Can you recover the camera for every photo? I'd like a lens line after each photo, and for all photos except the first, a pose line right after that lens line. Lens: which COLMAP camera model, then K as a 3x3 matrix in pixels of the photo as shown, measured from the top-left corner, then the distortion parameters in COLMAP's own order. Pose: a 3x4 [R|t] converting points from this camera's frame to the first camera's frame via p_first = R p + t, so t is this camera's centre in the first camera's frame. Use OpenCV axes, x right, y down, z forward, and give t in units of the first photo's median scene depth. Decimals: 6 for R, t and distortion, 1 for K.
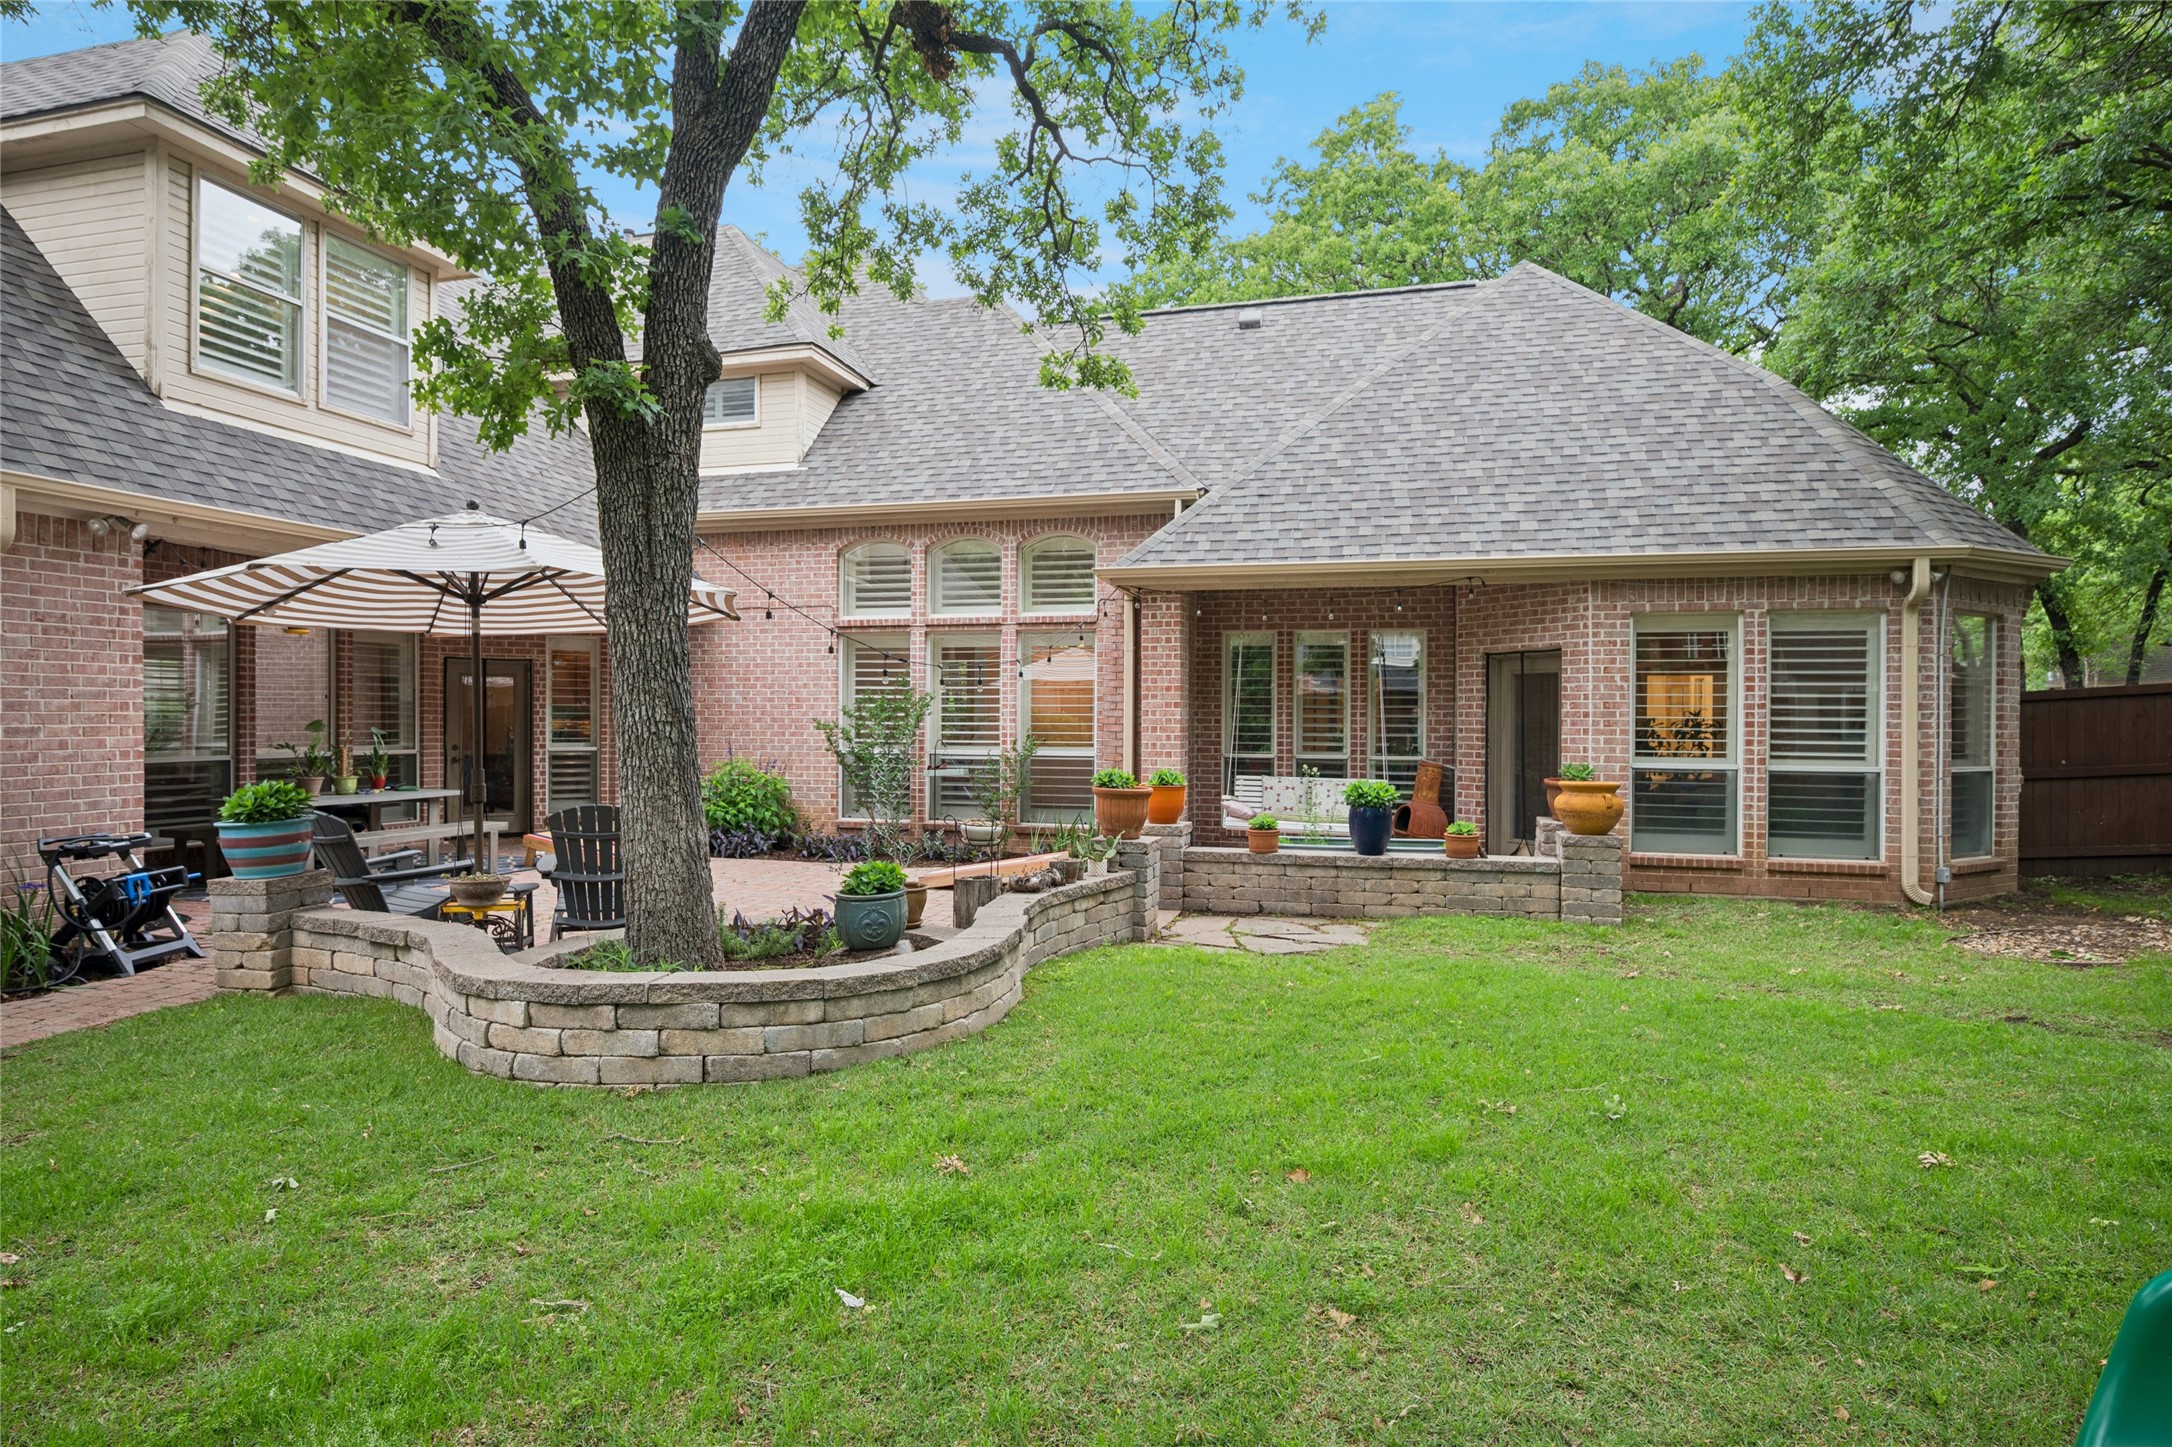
lens RADIAL K [[1185.8, 0, 1081.7], [0, 1185.8, 723.1], [0, 0, 1]] dist [-0.001982, -0.001984]
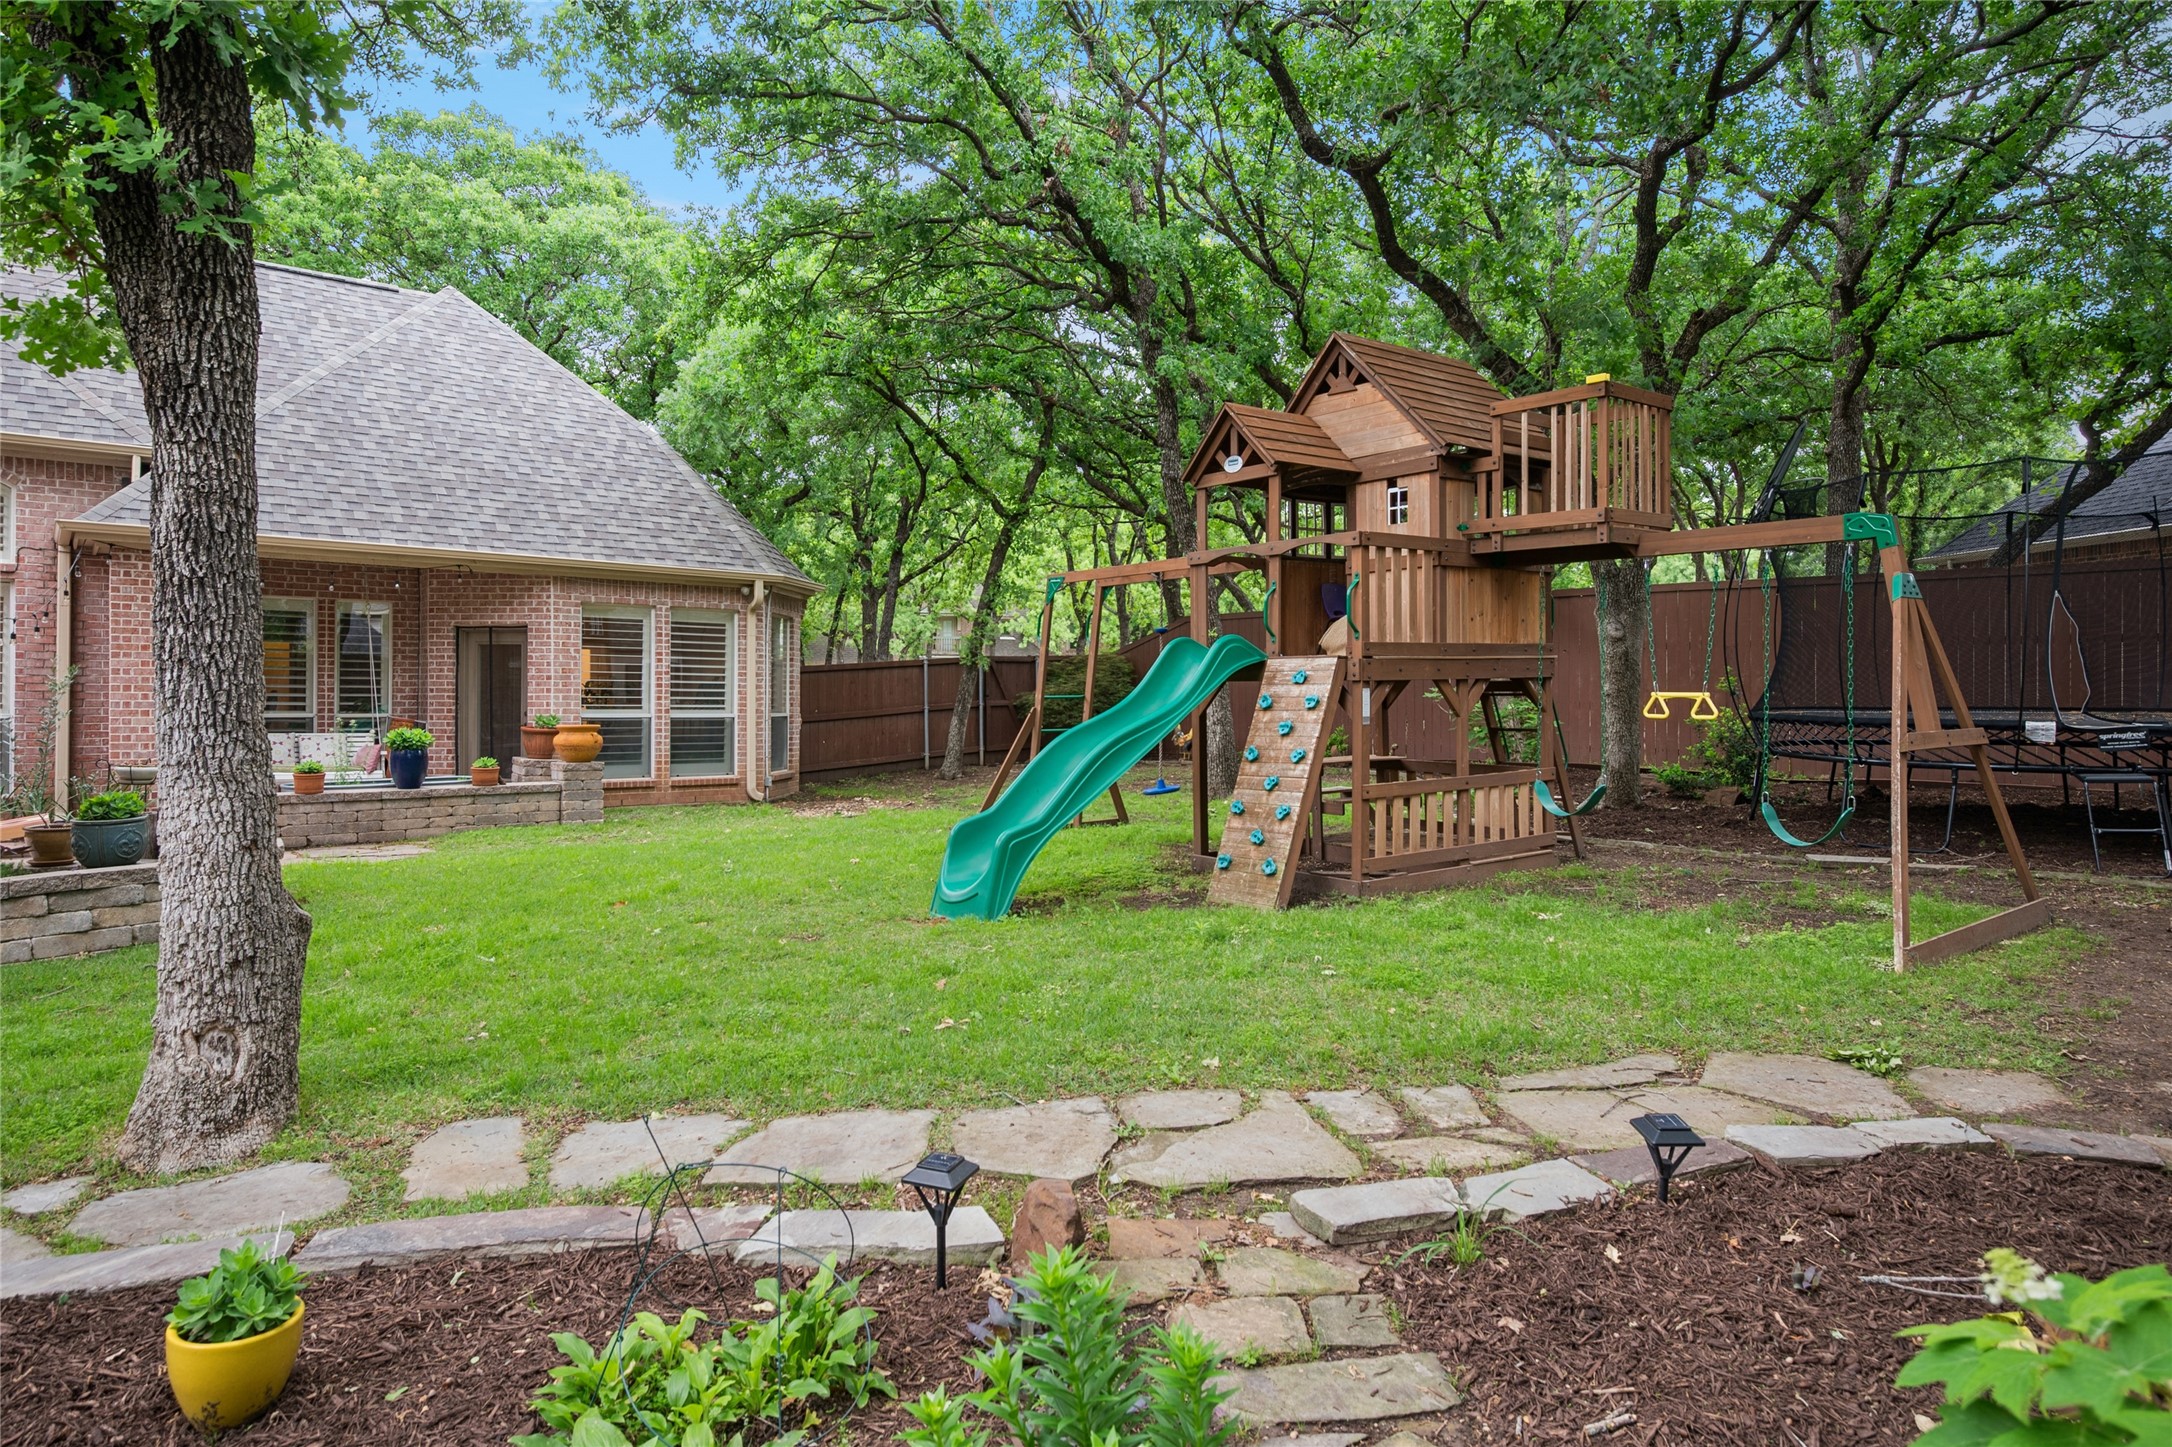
lens RADIAL K [[1269.6, 0, 1085.5], [0, 1269.6, 710.0], [0, 0, 1]] dist [-0.000234, 0.001759]
pose [[0.572982, -0.009391, 0.819514, -0.397237], [0.000887, 0.999941, 0.010838, 0.014433], [-0.819567, -0.005483, 0.572957, -0.301524]]
